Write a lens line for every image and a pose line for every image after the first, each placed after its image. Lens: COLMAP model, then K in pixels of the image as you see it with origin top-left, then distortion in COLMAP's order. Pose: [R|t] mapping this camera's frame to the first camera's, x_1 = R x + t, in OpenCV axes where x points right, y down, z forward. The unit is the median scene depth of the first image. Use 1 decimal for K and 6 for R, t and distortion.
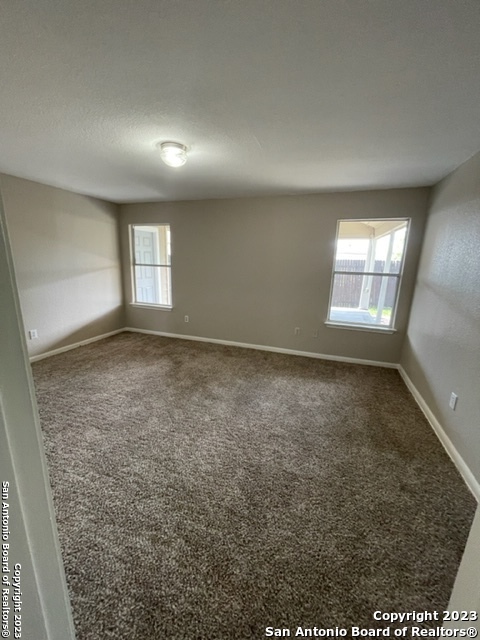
lens RADIAL K [[260.4, 0, 240.0], [0, 260.4, 320.0], [0, 0, 1]] dist [-0.013656, -0.000070]
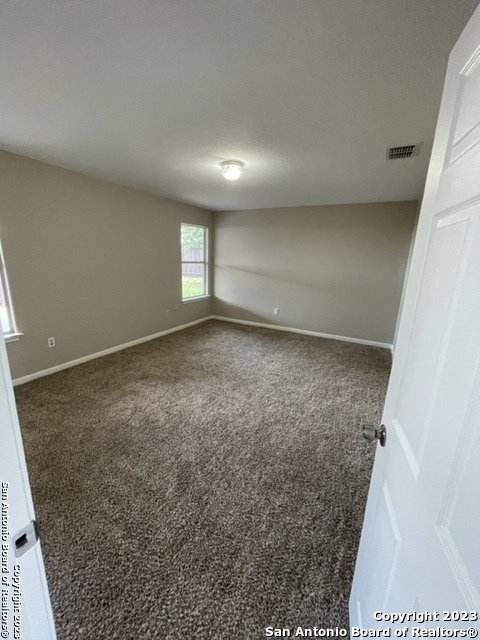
lens RADIAL K [[260.4, 0, 240.0], [0, 260.4, 320.0], [0, 0, 1]] dist [-0.013656, -0.000070]
pose [[0.162123, -0.269313, 0.949308, -0.992565], [0.191608, 0.952317, 0.237444, -0.168748], [-0.967989, 0.143400, 0.205995, 0.493965]]
